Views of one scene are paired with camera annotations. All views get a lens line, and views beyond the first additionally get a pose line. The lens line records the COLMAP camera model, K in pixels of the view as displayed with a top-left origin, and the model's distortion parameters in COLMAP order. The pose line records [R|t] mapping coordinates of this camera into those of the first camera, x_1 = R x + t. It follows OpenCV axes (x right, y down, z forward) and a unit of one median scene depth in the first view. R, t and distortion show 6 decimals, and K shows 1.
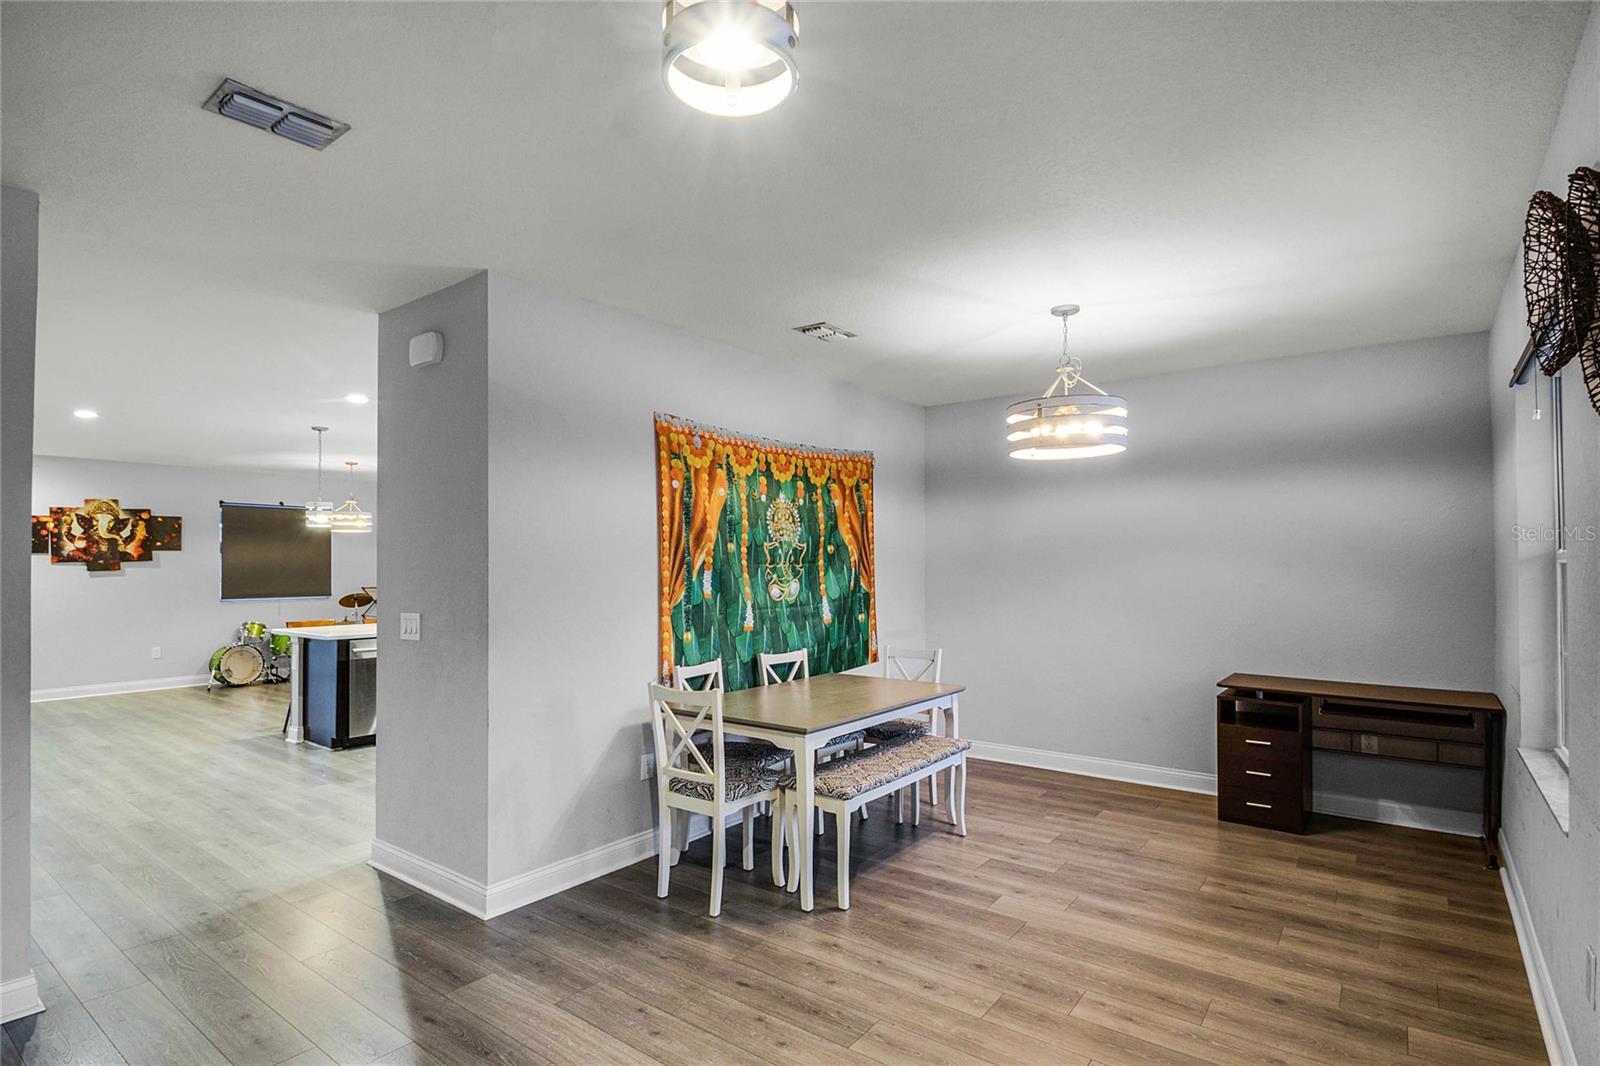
lens RADIAL K [[808.7, 0, 773.2], [0, 808.7, 550.0], [0, 0, 1]] dist [-0.001038, -0.008981]
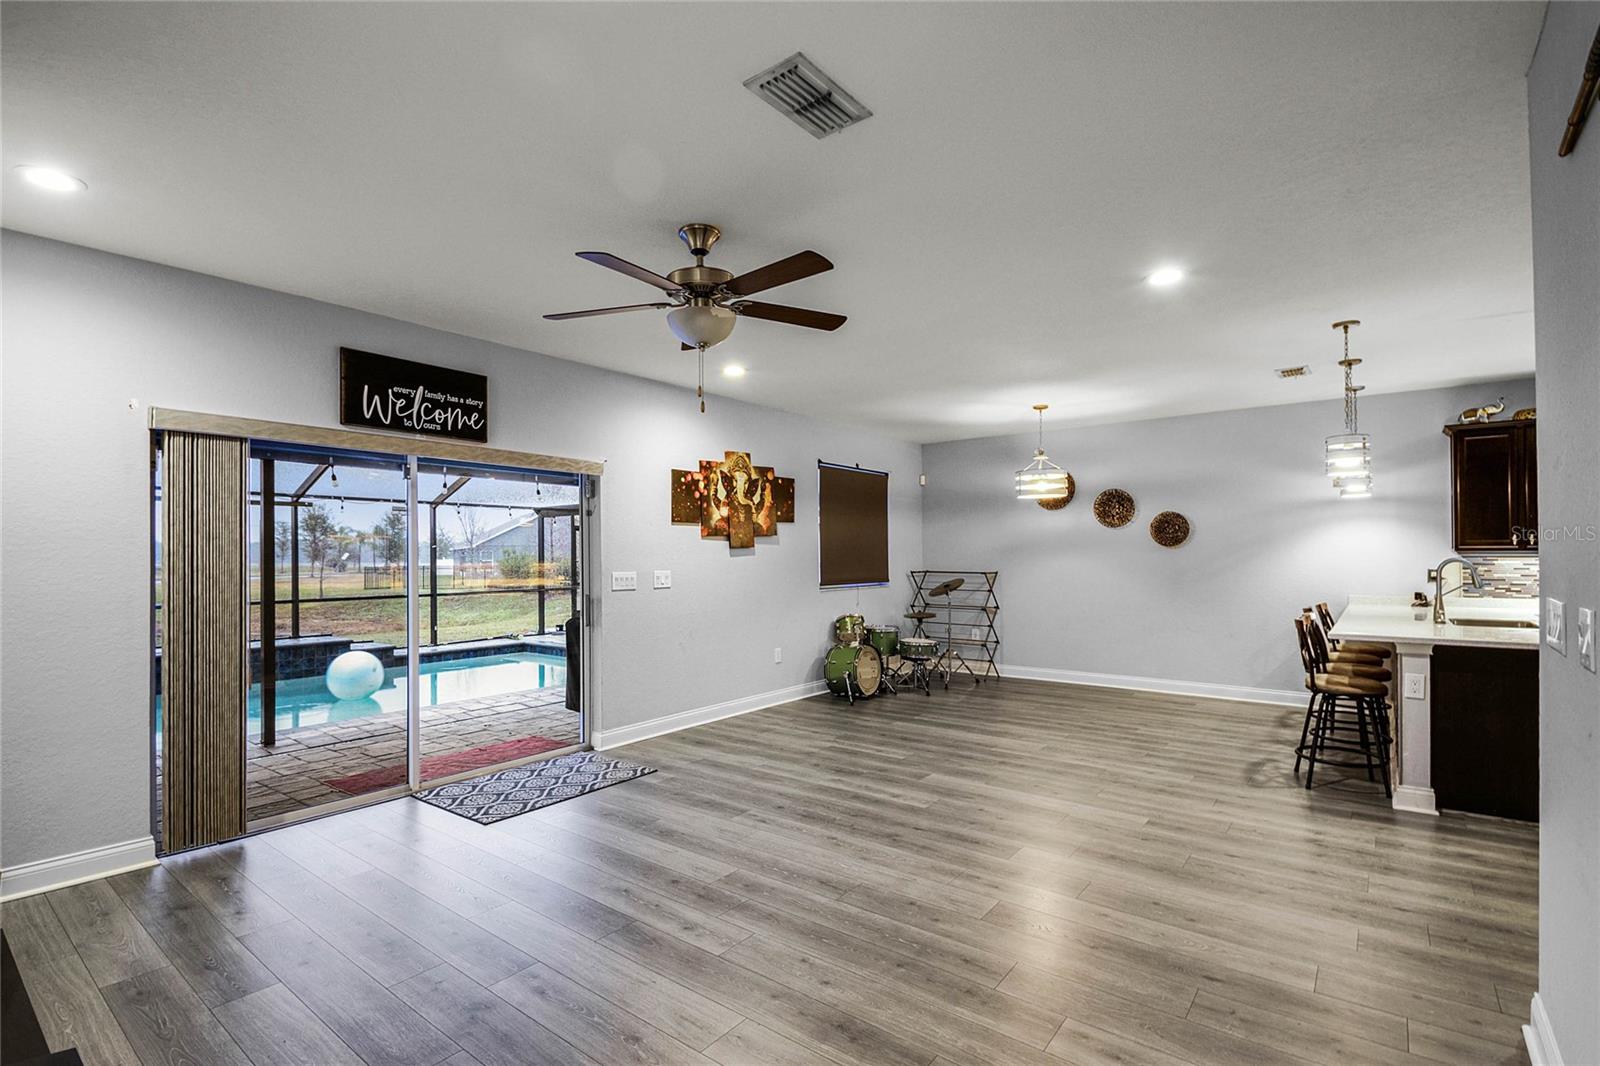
lens RADIAL K [[751.4, 0, 775.9], [0, 751.4, 548.6], [0, 0, 1]] dist [0.003236, -0.006692]
pose [[0.999895, 0.000598, -0.014464, -0.788477], [-0.000460, 0.999954, 0.009553, 0.019556], [0.014469, -0.009545, 0.999850, 0.303629]]
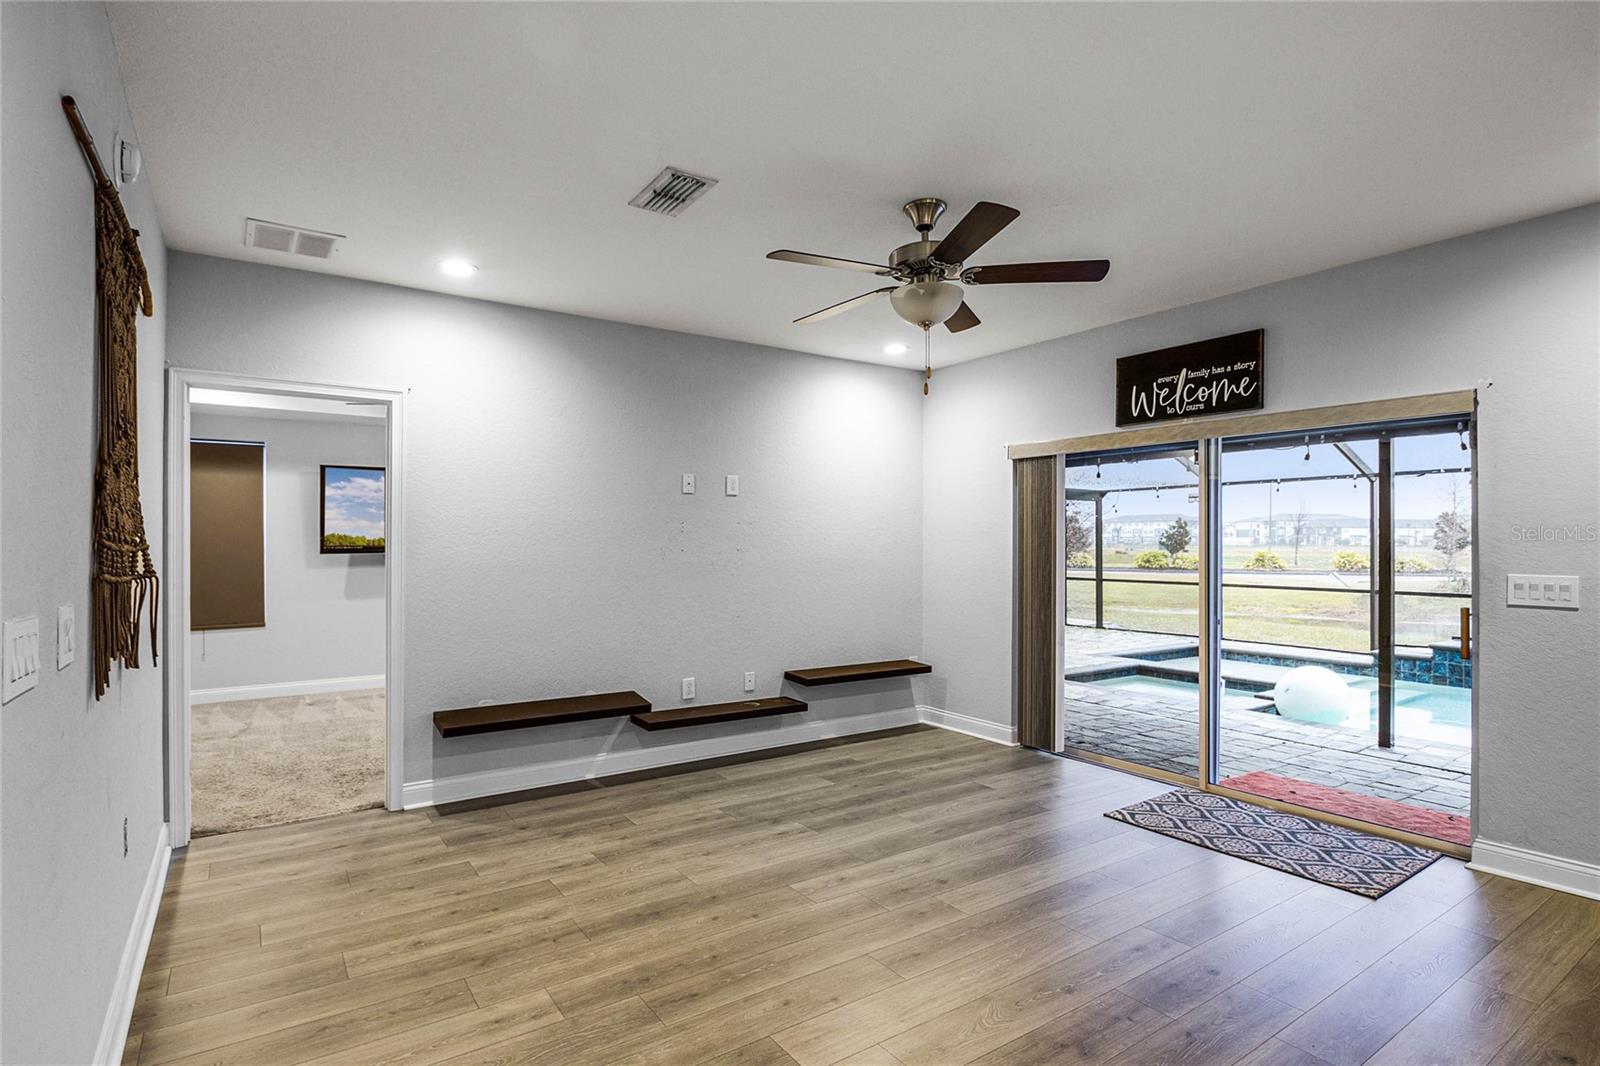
lens RADIAL K [[787.7, 0, 777.1], [0, 787.7, 540.3], [0, 0, 1]] dist [-0.009522, -0.001481]
pose [[-0.316697, 0.000321, -0.948527, -0.491145], [0.018616, 0.999809, -0.005878, 0.024682], [0.948344, -0.019519, -0.316643, 0.682367]]
